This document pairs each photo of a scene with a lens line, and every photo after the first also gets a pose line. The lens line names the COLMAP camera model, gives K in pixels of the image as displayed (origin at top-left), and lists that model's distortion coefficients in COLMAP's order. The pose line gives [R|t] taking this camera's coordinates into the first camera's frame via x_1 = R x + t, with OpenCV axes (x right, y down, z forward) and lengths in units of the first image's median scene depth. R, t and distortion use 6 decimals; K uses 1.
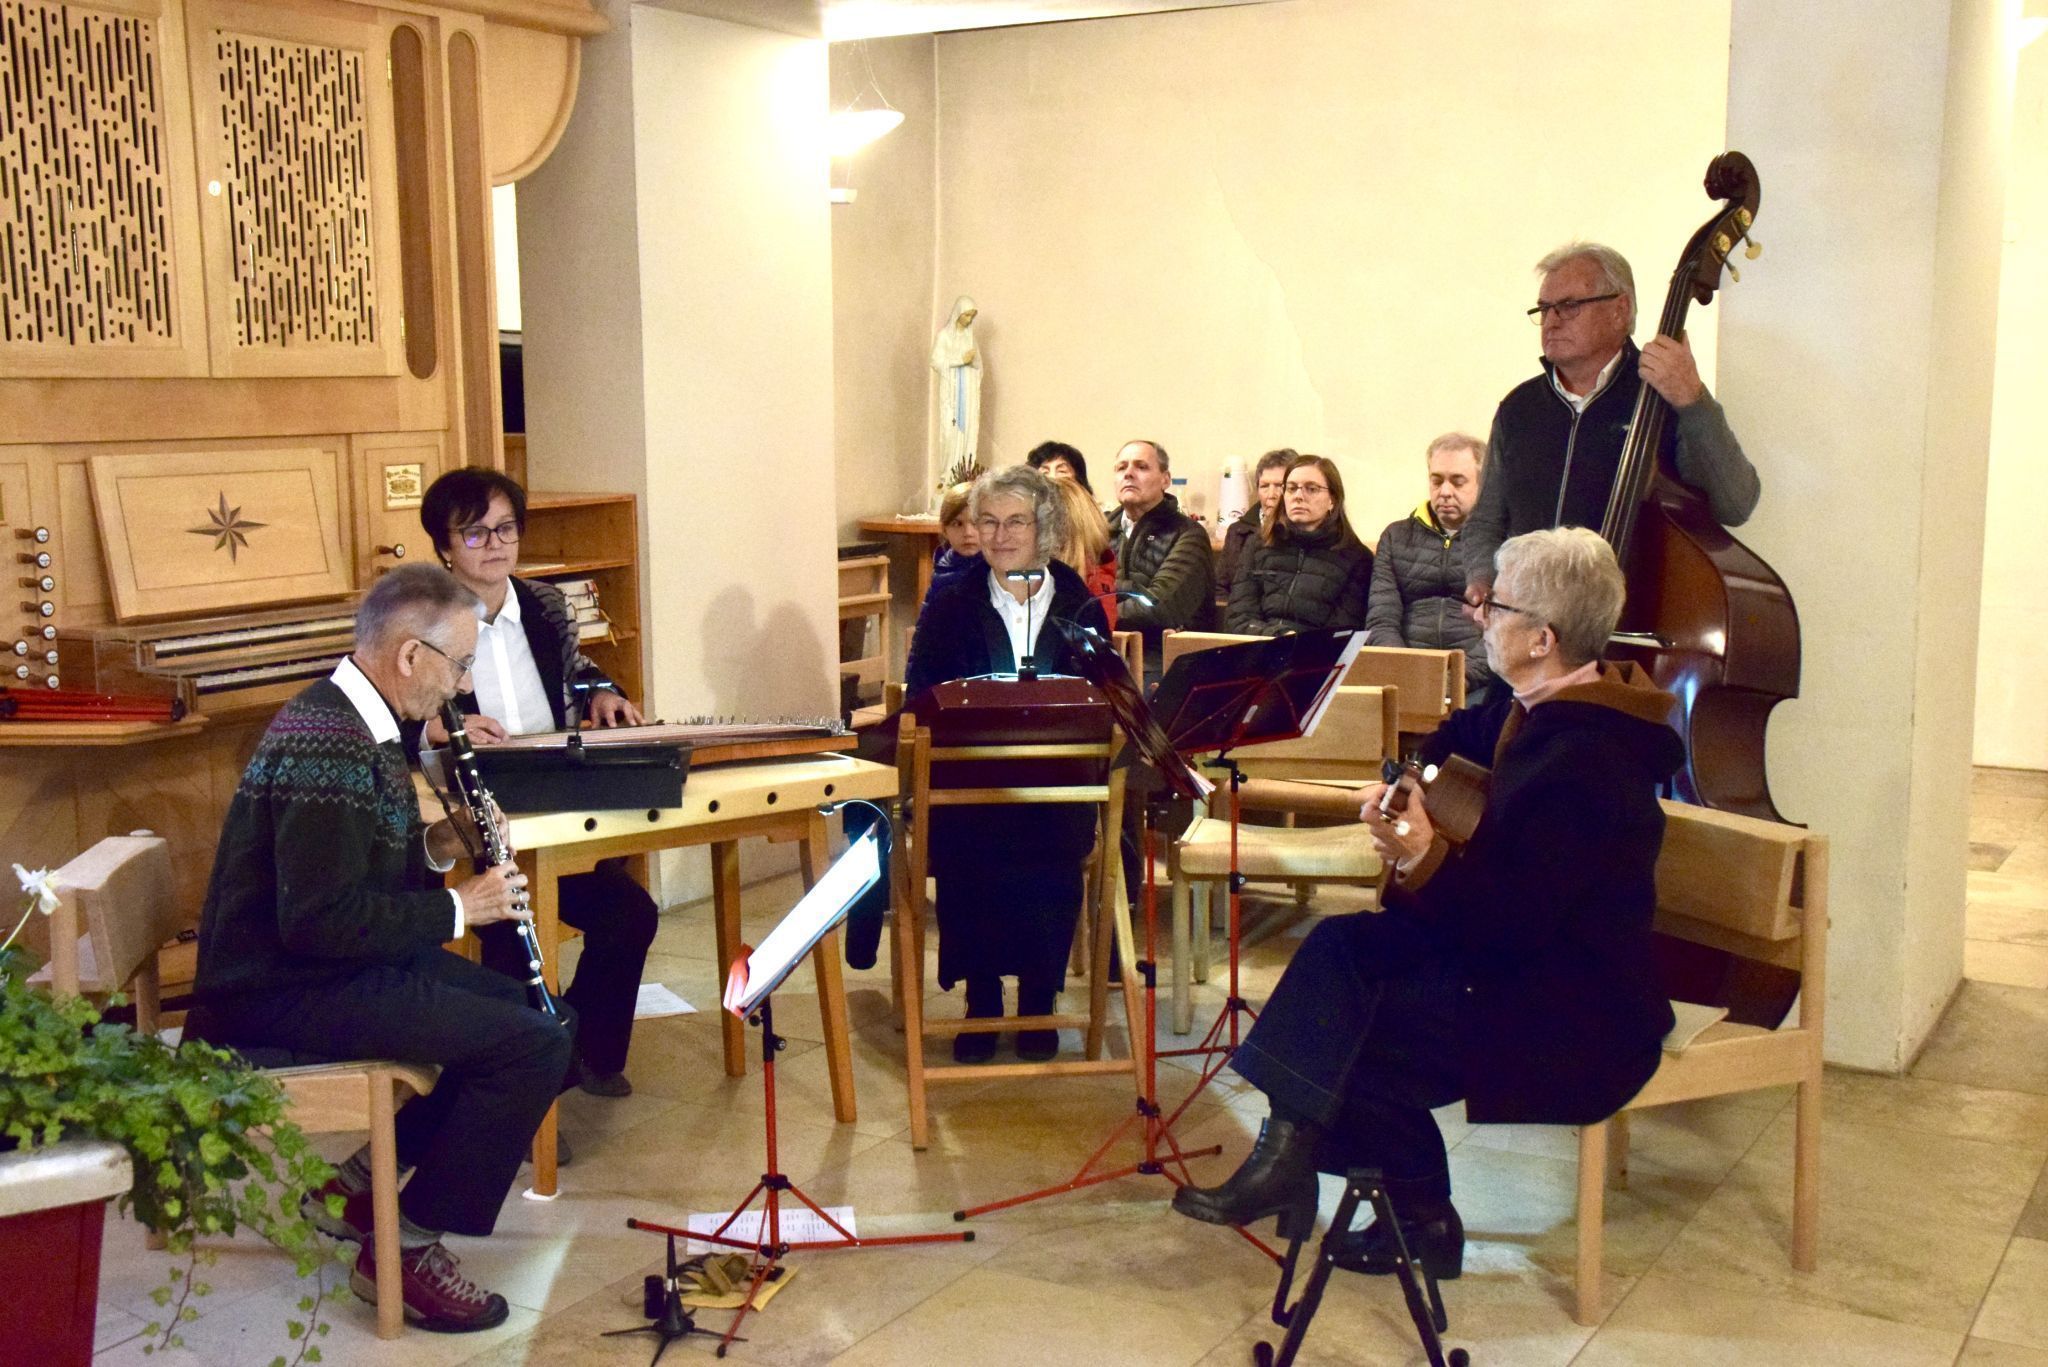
lens RADIAL K [[2423.1, 0, 1024.0], [0, 2423.1, 683.5], [0, 0, 1]] dist [-0.115474, 0.484098]
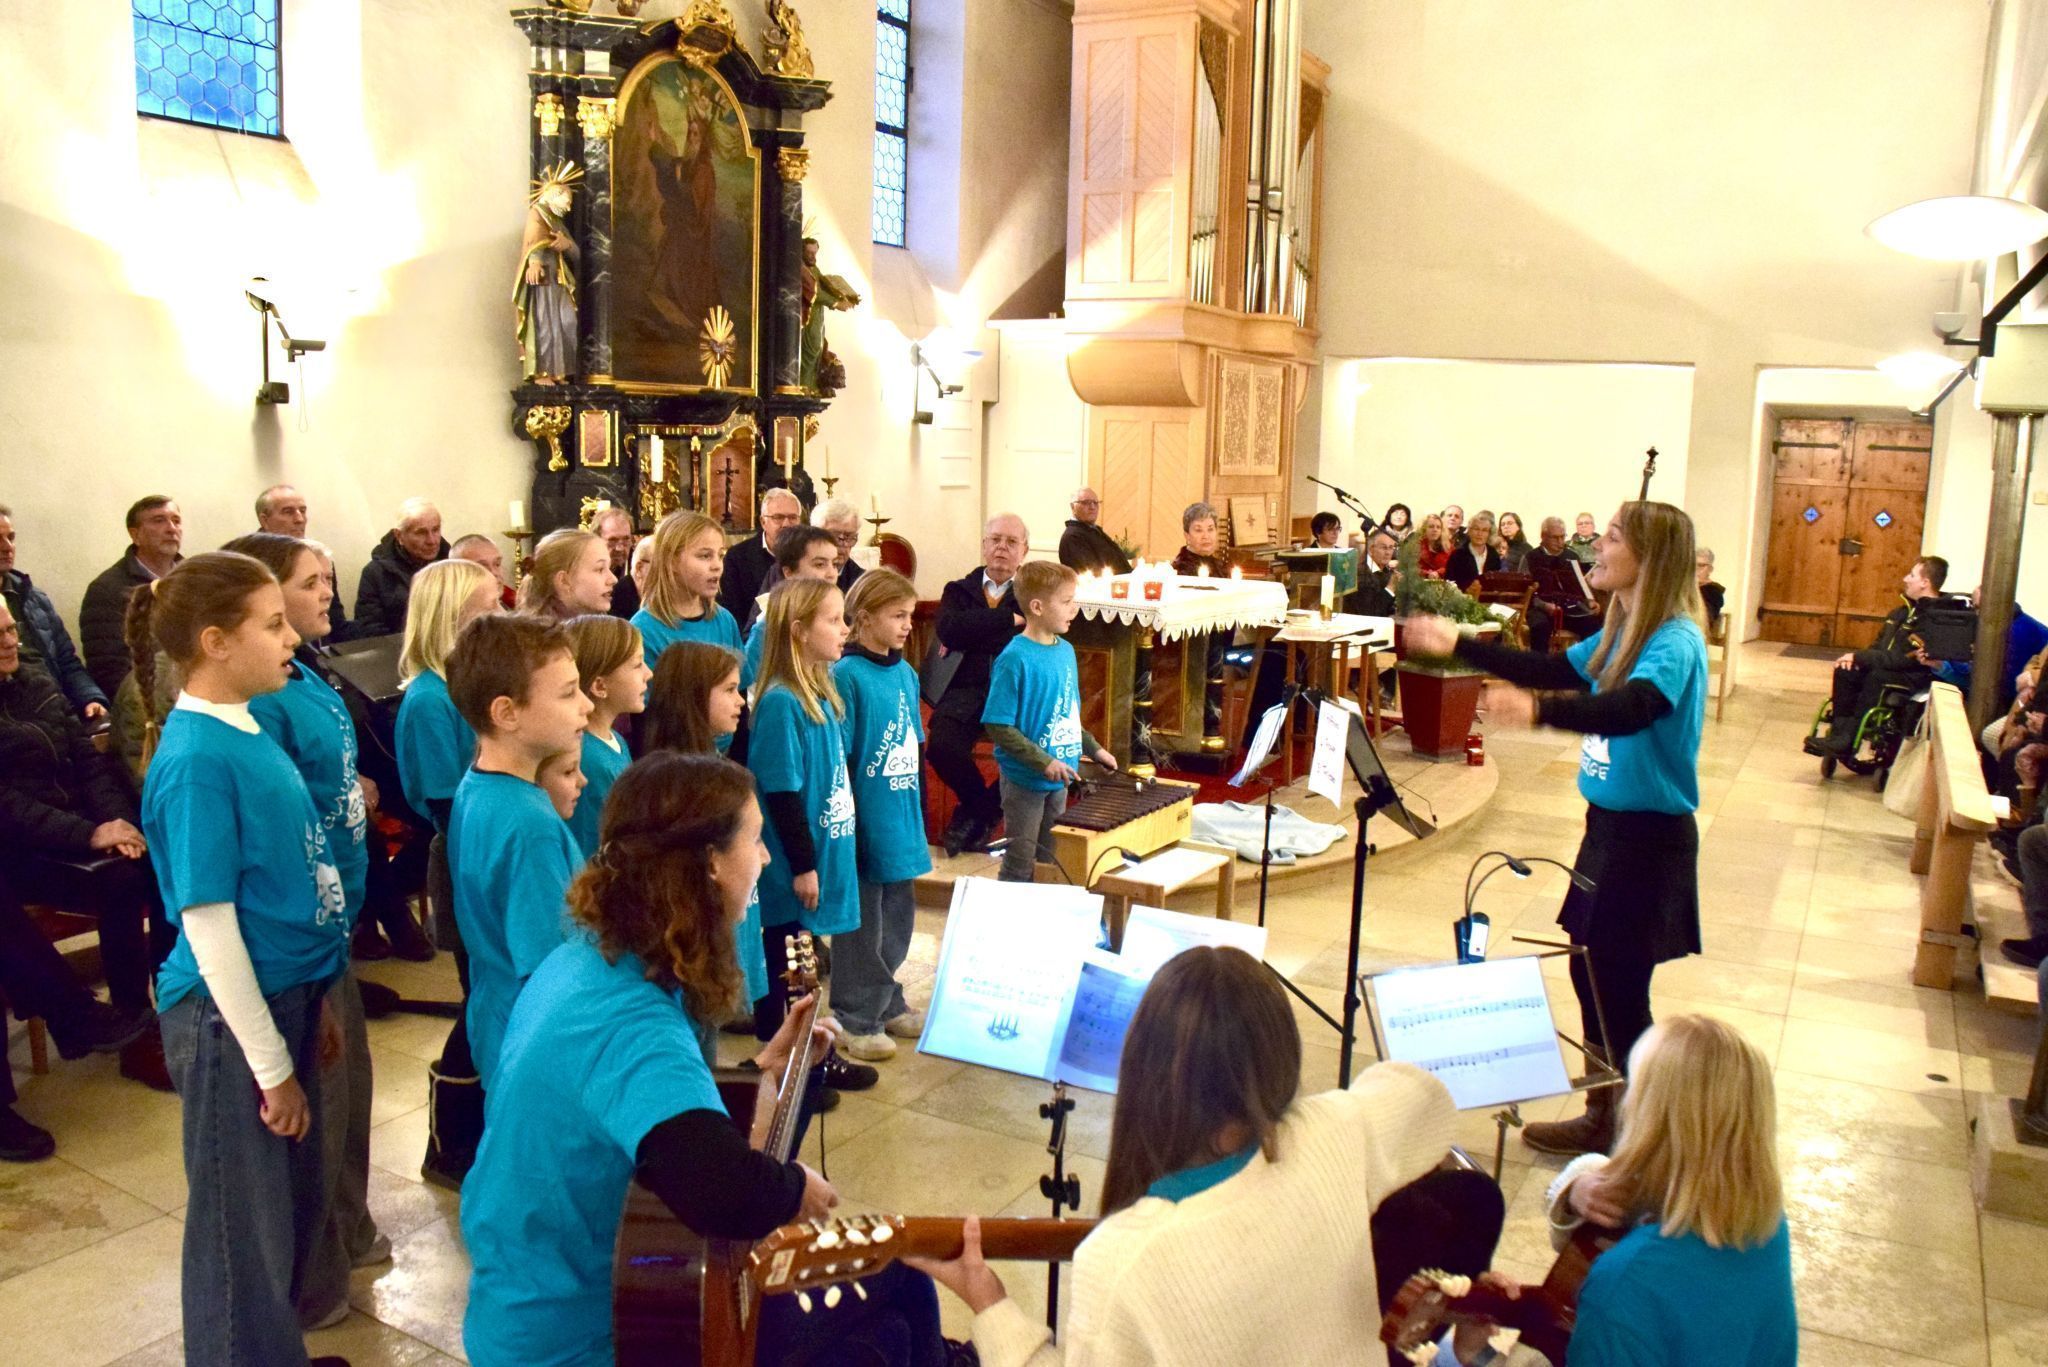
lens RADIAL K [[1612.2, 0, 1022.8], [0, 1612.2, 712.3], [0, 0, 1]] dist [-0.171629, 0.125783]
pose [[0.999838, 0.014871, 0.010125, -0.660694], [-0.015142, 0.999513, 0.027272, 0.144510], [-0.009714, -0.027420, 0.999577, -1.217337]]
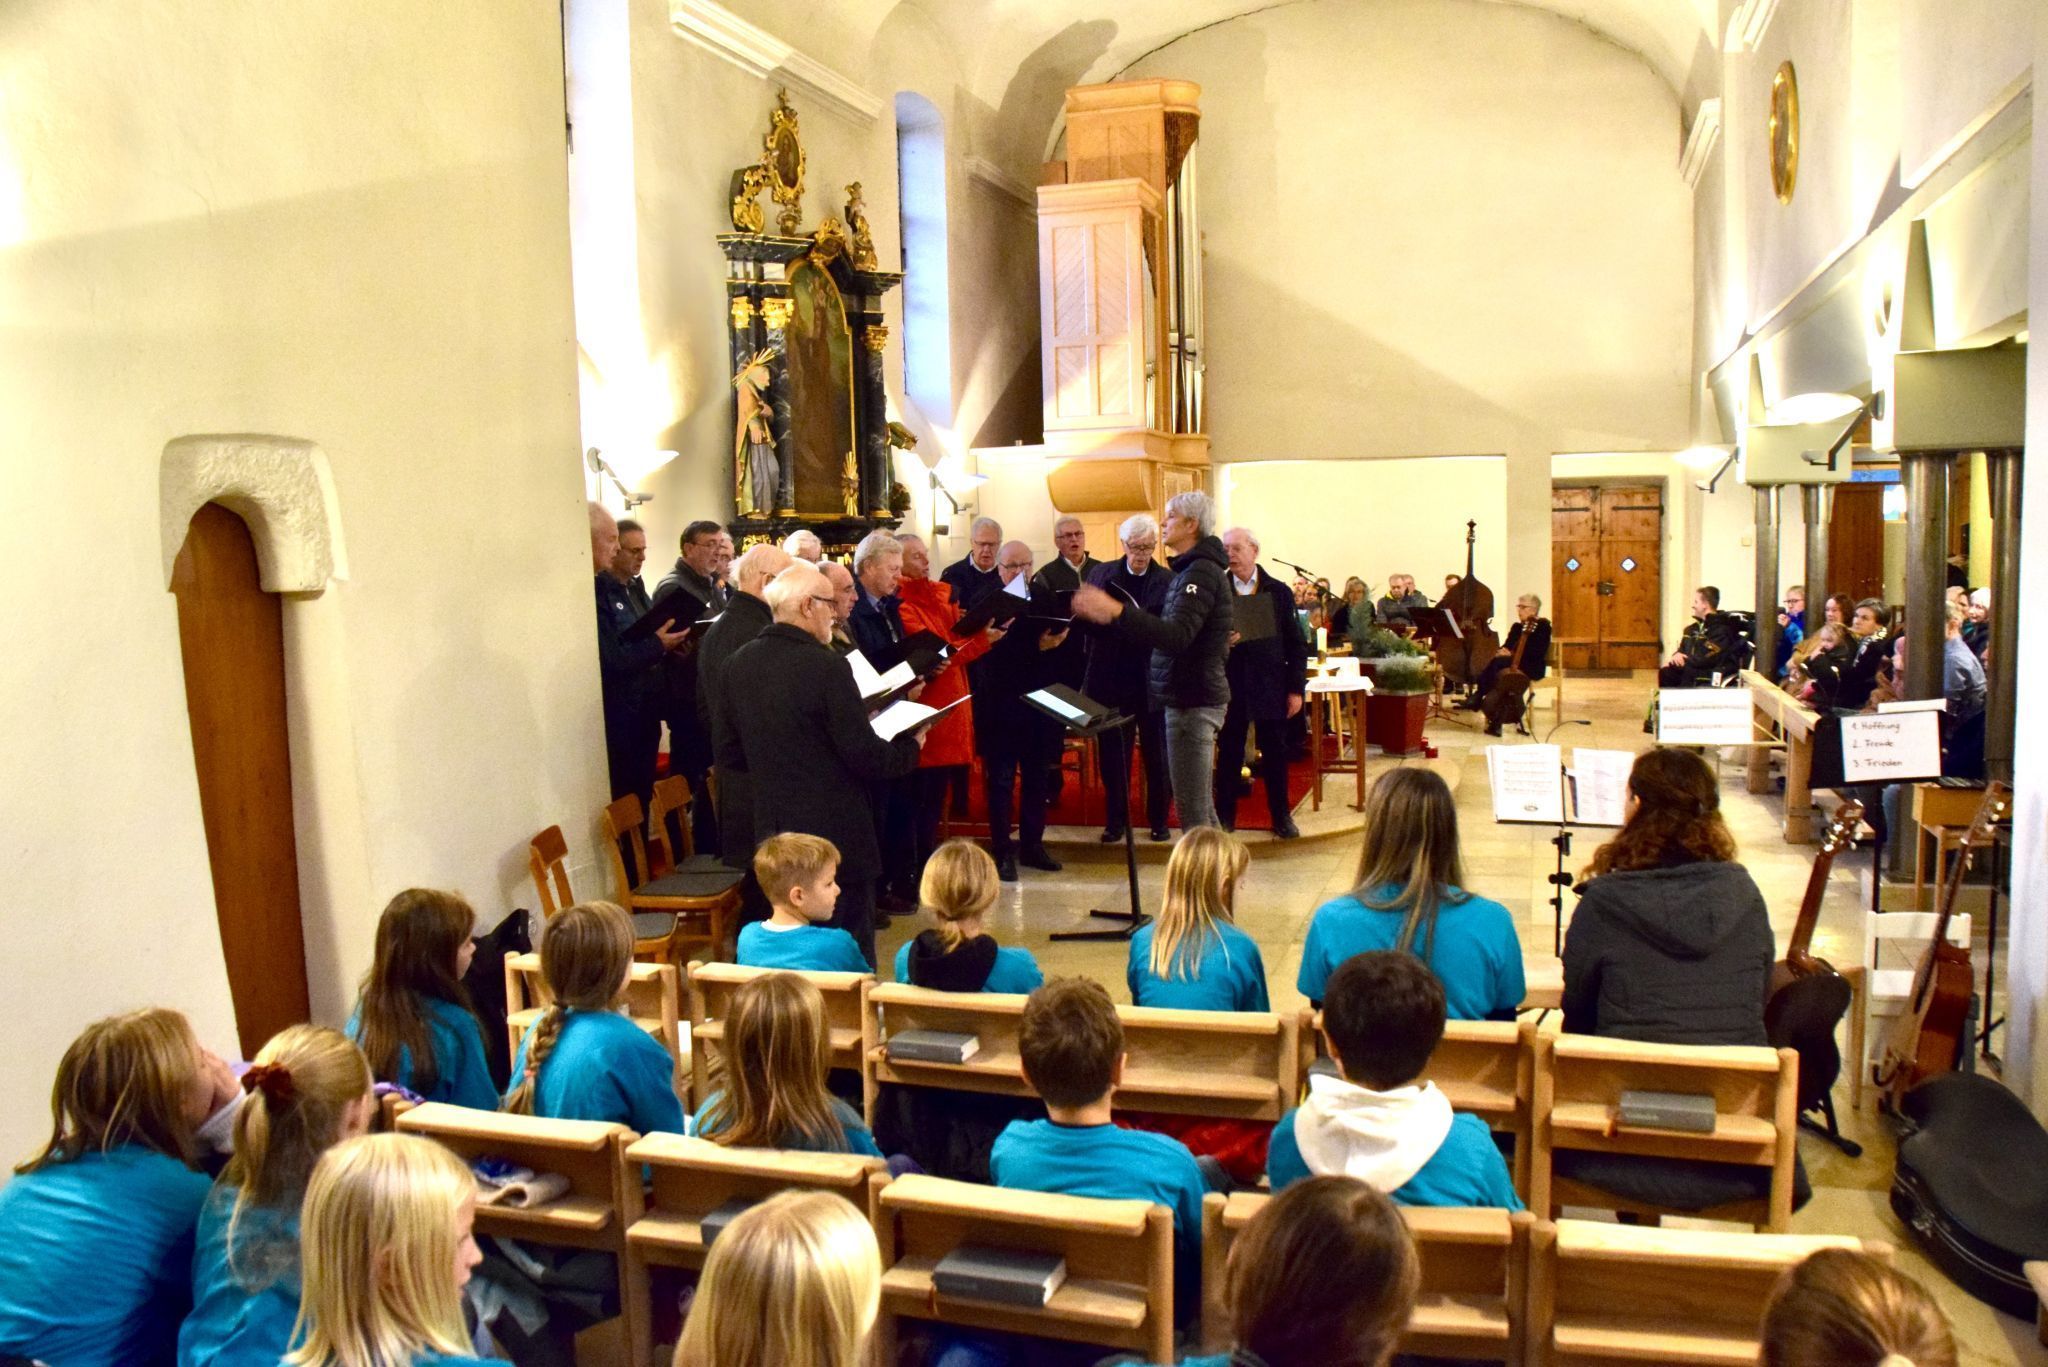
lens RADIAL K [[1621.4, 0, 1021.8], [0, 1621.4, 715.7], [0, 0, 1]] dist [-0.172005, 0.107391]
pose [[0.978591, -0.060010, 0.196871, -1.162611], [0.066485, 0.997437, -0.026438, 0.194961], [-0.194780, 0.038961, 0.980073, -1.680774]]
